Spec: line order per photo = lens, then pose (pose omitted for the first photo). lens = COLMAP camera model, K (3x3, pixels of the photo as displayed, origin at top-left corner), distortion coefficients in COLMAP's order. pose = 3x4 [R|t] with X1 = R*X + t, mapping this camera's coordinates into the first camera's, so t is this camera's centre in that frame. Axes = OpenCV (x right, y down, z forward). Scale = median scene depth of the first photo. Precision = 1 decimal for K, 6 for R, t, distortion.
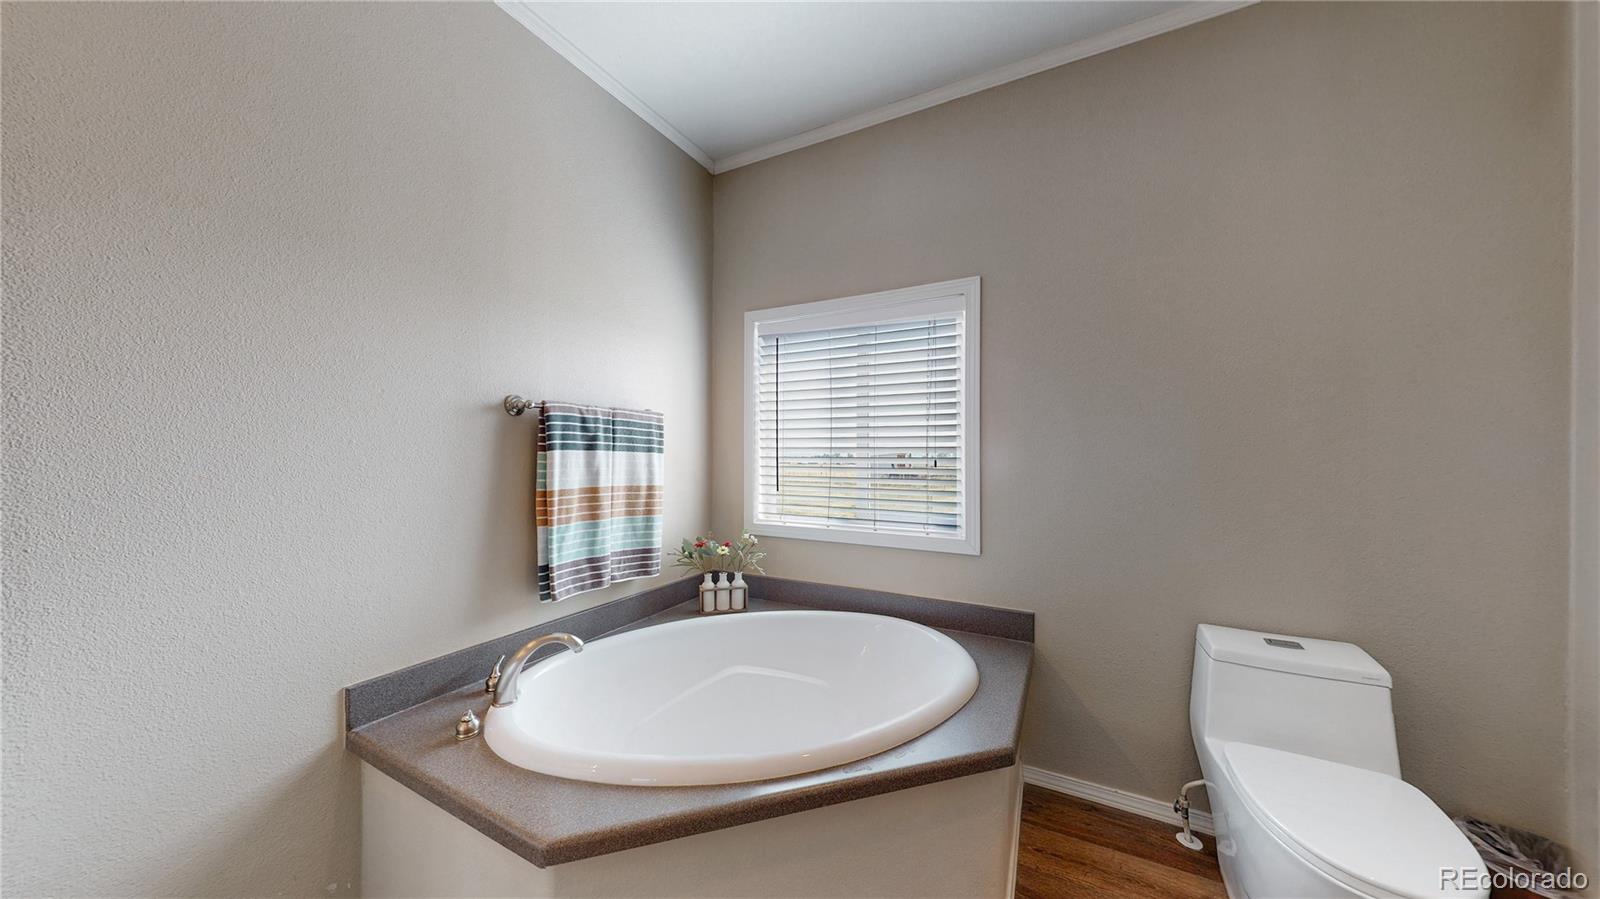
lens RADIAL K [[503.2, 0, 798.0], [0, 503.2, 455.7], [0, 0, 1]] dist [0.002771, -0.000011]
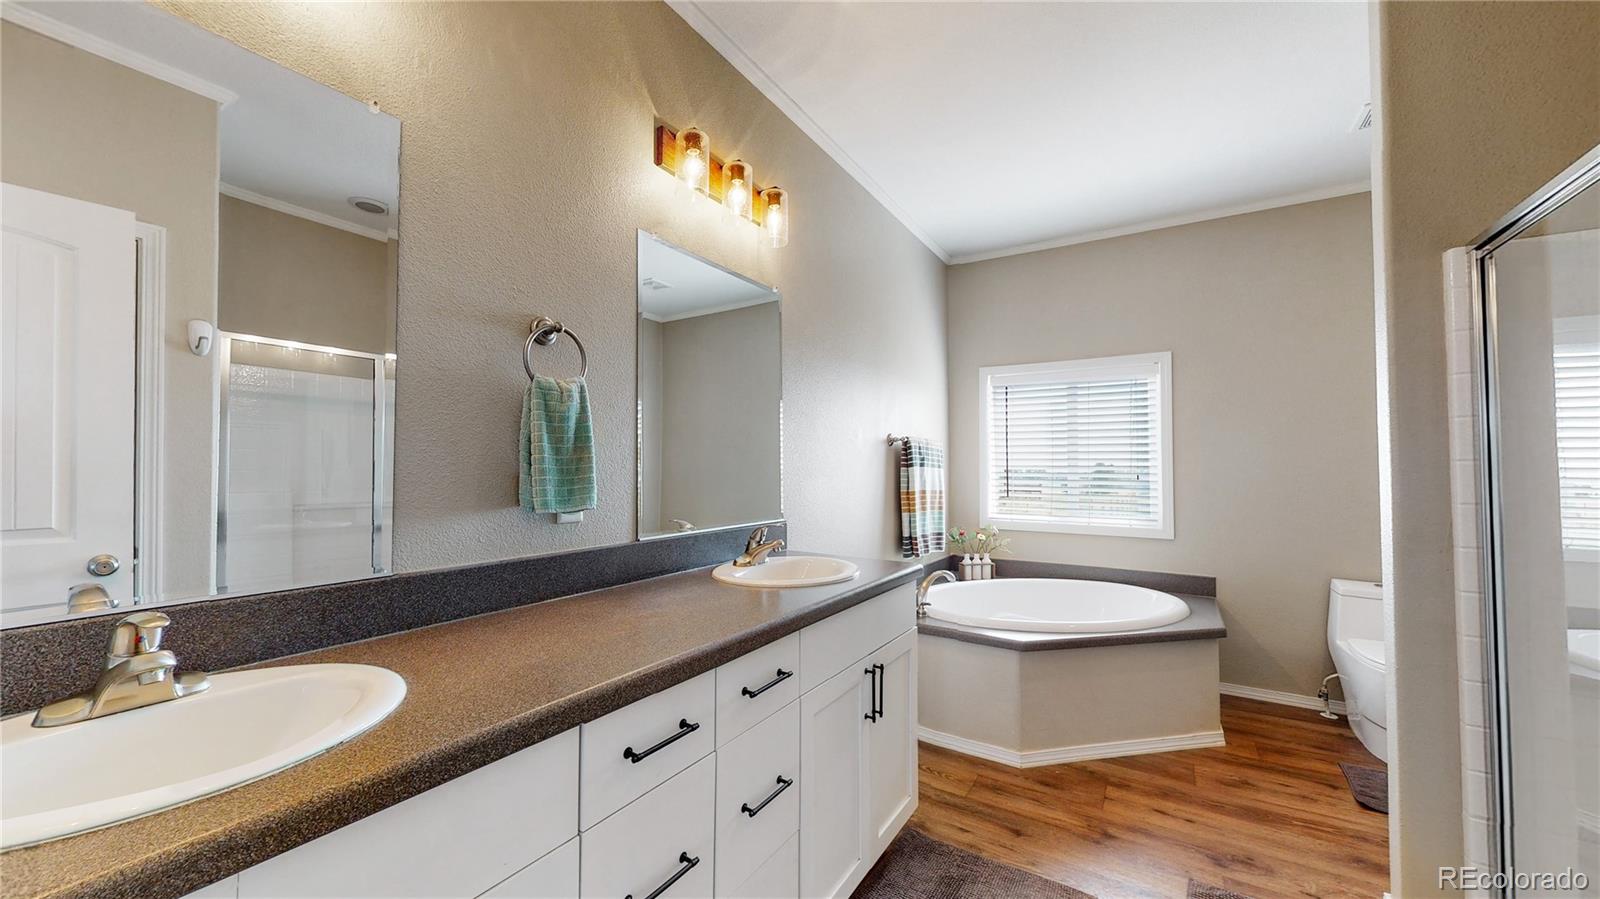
lens RADIAL K [[591.9, 0, 798.1], [0, 591.9, 452.5], [0, 0, 1]] dist [0.001916, -0.000620]
pose [[0.996274, -0.000511, -0.086243, -0.636506], [-0.002681, 0.999316, -0.036885, 0.013418], [0.086203, 0.036979, 0.995591, -0.901592]]
